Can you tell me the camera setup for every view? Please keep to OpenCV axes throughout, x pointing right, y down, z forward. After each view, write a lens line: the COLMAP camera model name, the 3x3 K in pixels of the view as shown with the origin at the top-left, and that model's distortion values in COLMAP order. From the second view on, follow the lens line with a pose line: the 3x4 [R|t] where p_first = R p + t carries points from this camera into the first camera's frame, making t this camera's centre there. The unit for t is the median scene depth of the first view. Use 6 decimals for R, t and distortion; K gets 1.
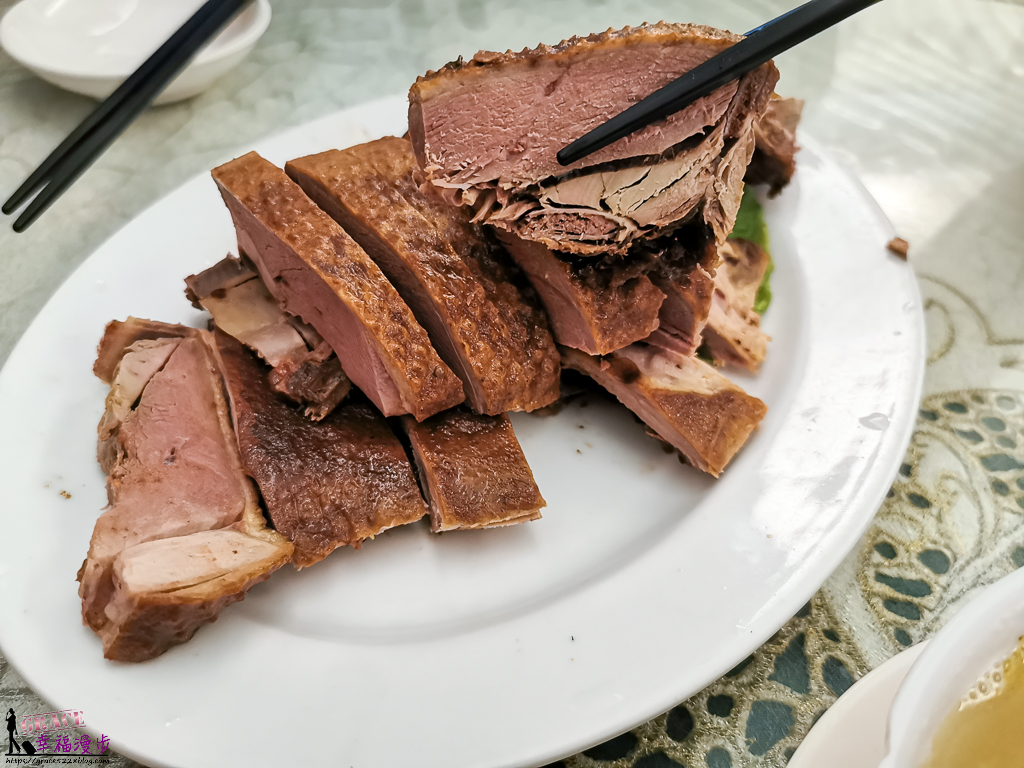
lens RADIAL K [[809.8, 0, 512.0], [0, 809.8, 384.0], [0, 0, 1]] dist [0.111955, -0.185756]
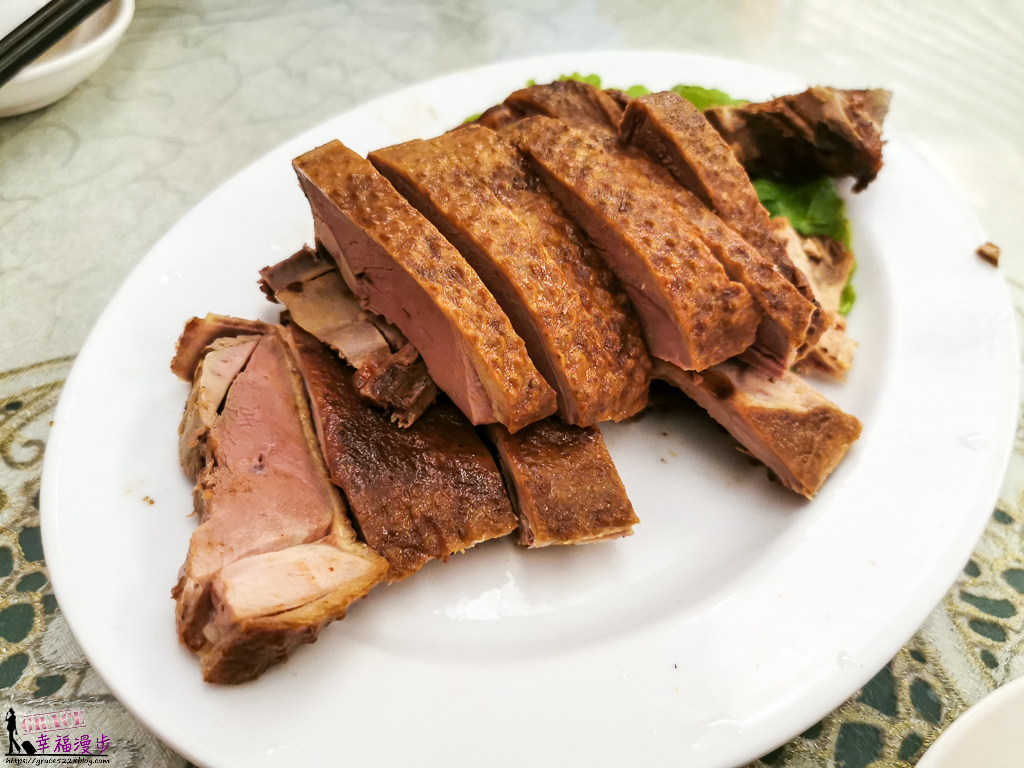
lens RADIAL K [[809.8, 0, 512.0], [0, 809.8, 384.0], [0, 0, 1]] dist [0.111955, -0.185756]
pose [[0.999585, 0.027843, 0.007331, -0.119324], [-0.028206, 0.998067, 0.055368, -0.063625], [-0.005776, -0.055552, 0.998439, 0.038764]]
